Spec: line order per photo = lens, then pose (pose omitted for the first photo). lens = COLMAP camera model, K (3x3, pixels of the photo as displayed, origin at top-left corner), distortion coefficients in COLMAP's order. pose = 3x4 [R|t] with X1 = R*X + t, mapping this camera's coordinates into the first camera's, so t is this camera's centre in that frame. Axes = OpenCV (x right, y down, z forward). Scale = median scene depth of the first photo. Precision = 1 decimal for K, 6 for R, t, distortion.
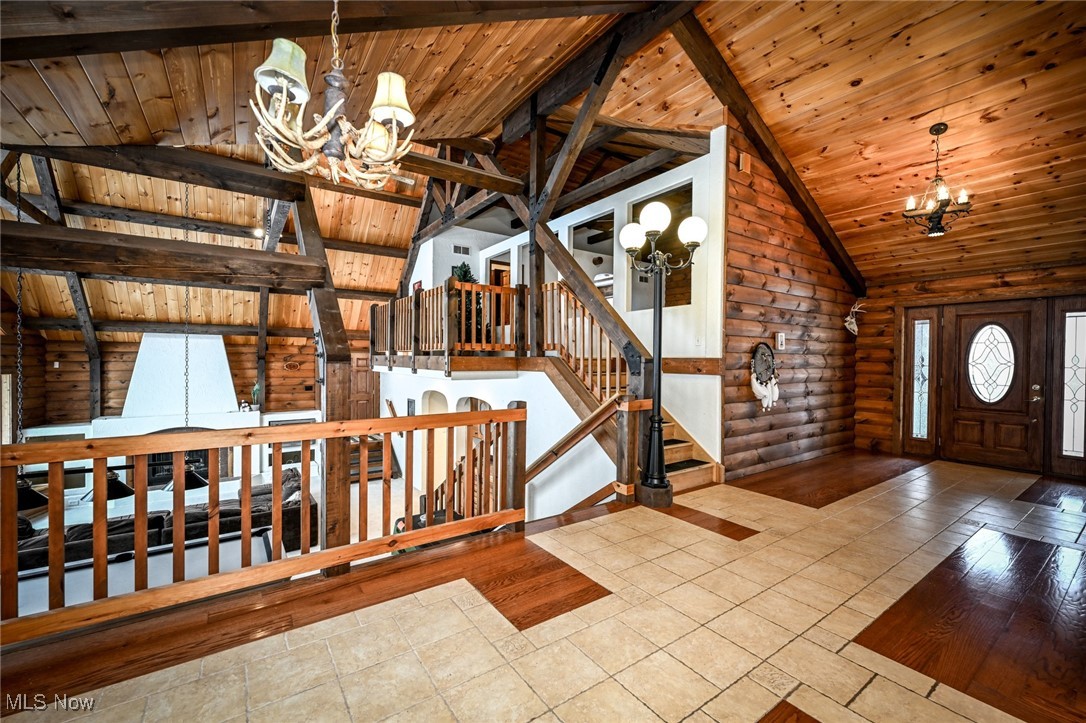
lens RADIAL K [[438.7, 0, 547.3], [0, 438.7, 363.6], [0, 0, 1]] dist [-0.000806, 0.000074]
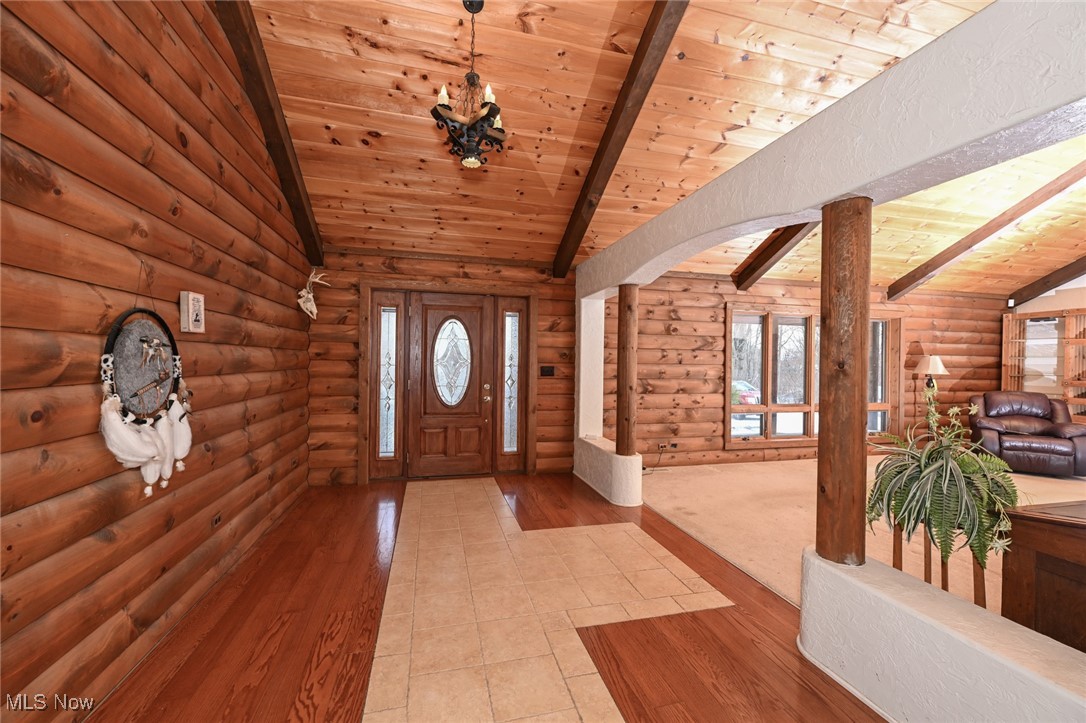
lens RADIAL K [[438.7, 0, 547.3], [0, 438.7, 363.6], [0, 0, 1]] dist [-0.000806, 0.000074]
pose [[0.356037, -0.007503, 0.934442, 0.231594], [0.000944, 0.999970, 0.007670, -0.003744], [-0.934472, -0.001849, 0.356033, 0.476885]]
